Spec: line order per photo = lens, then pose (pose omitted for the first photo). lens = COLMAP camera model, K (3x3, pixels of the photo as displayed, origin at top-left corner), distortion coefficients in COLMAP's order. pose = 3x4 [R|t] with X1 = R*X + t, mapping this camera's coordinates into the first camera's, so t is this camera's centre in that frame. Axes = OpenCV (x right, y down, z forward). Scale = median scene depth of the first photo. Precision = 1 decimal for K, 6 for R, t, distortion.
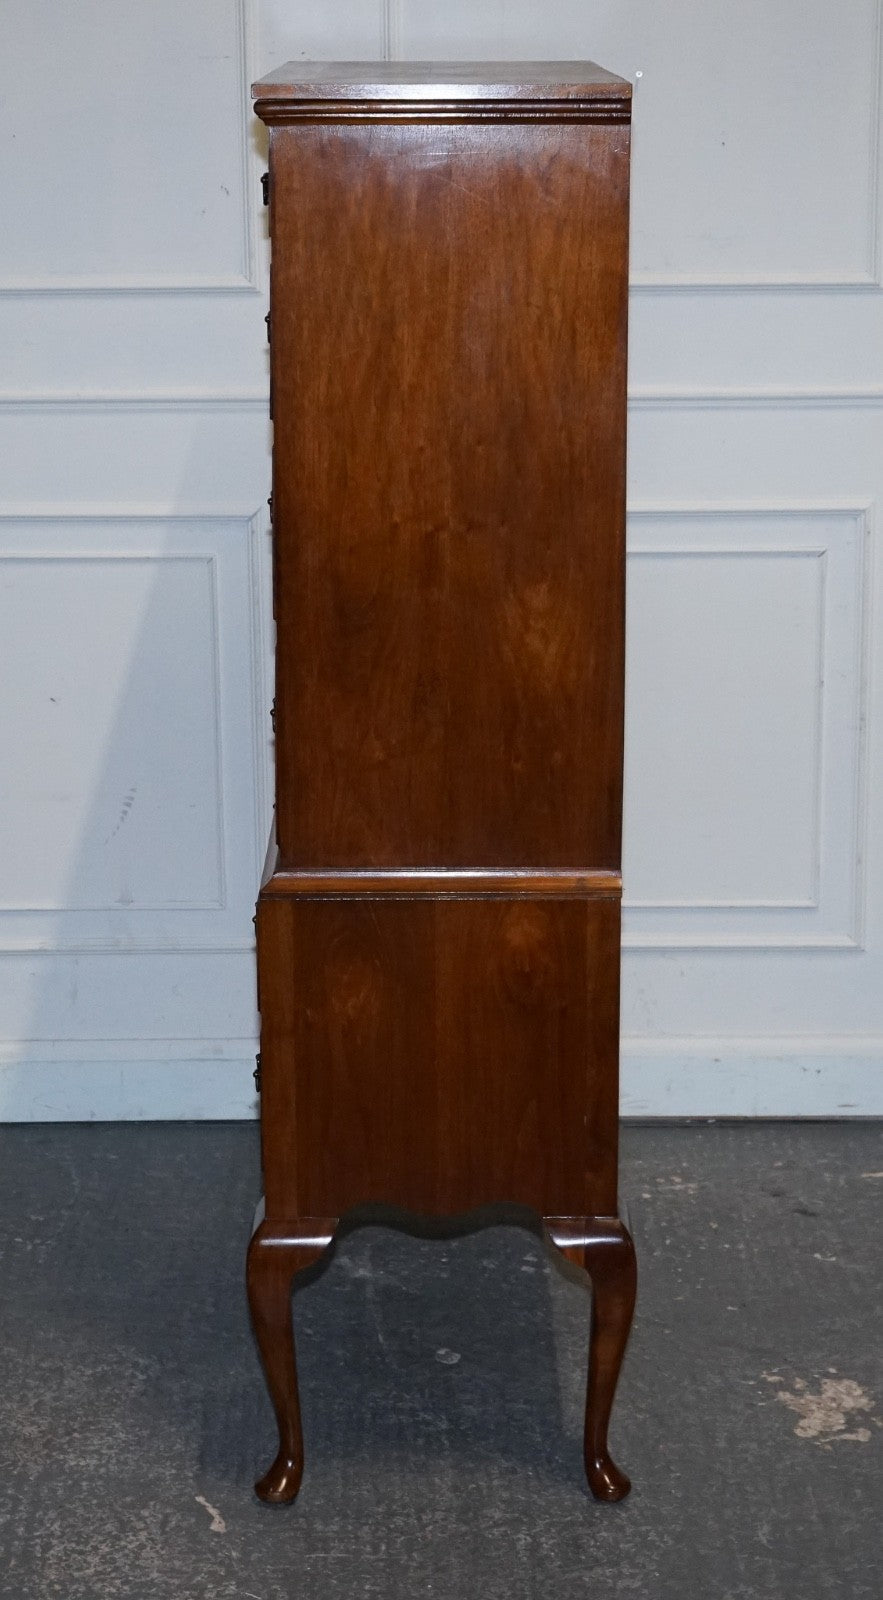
lens RADIAL K [[2894.0, 0, 433.9], [0, 2894.0, 823.6], [0, 0, 1]] dist [0.018855, 0.000000]
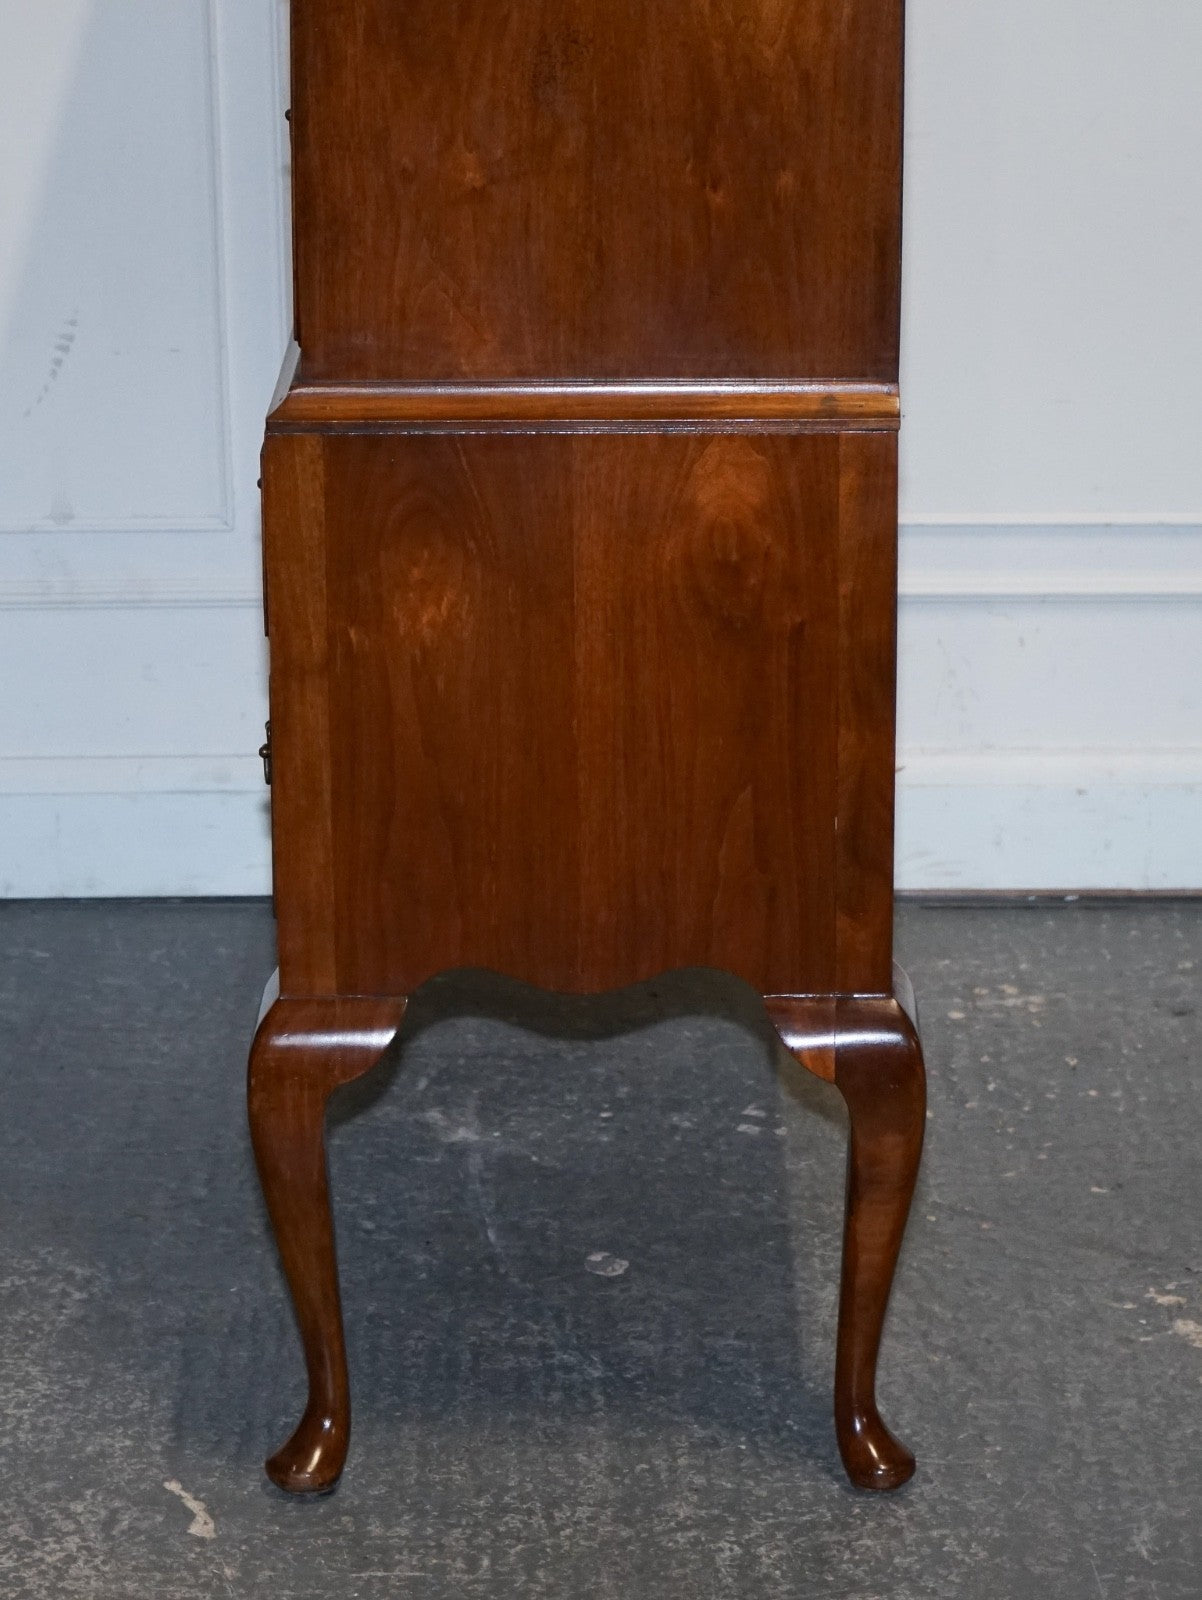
lens RADIAL K [[4833.1, 0, 587.0], [0, 4833.1, 809.4], [0, 0, 1]] dist [-0.040562, 0.000000]
pose [[0.999927, -0.000090, -0.012122, 0.013422], [0.000684, 0.998795, 0.049073, 0.048292], [0.012103, -0.049077, 0.998722, 0.040262]]
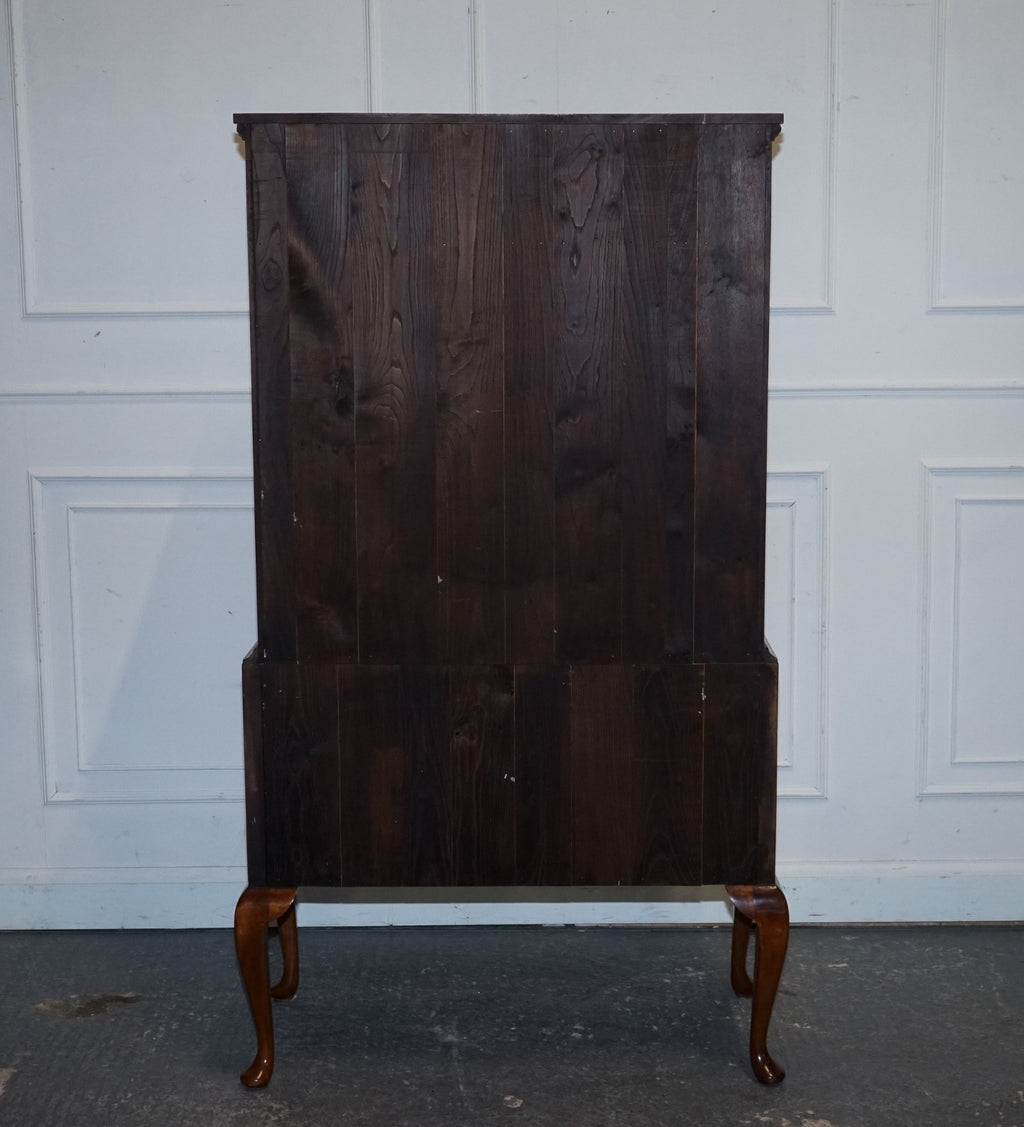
lens RADIAL K [[1836.3, 0, 550.6], [0, 1836.3, 594.3], [0, 0, 1]] dist [0.023118, 0.000000]
pose [[0.999985, 0.000224, 0.005529, 0.018235], [0.000311, 0.995336, -0.096471, 0.040181], [-0.005525, 0.096472, 0.995320, 0.171276]]
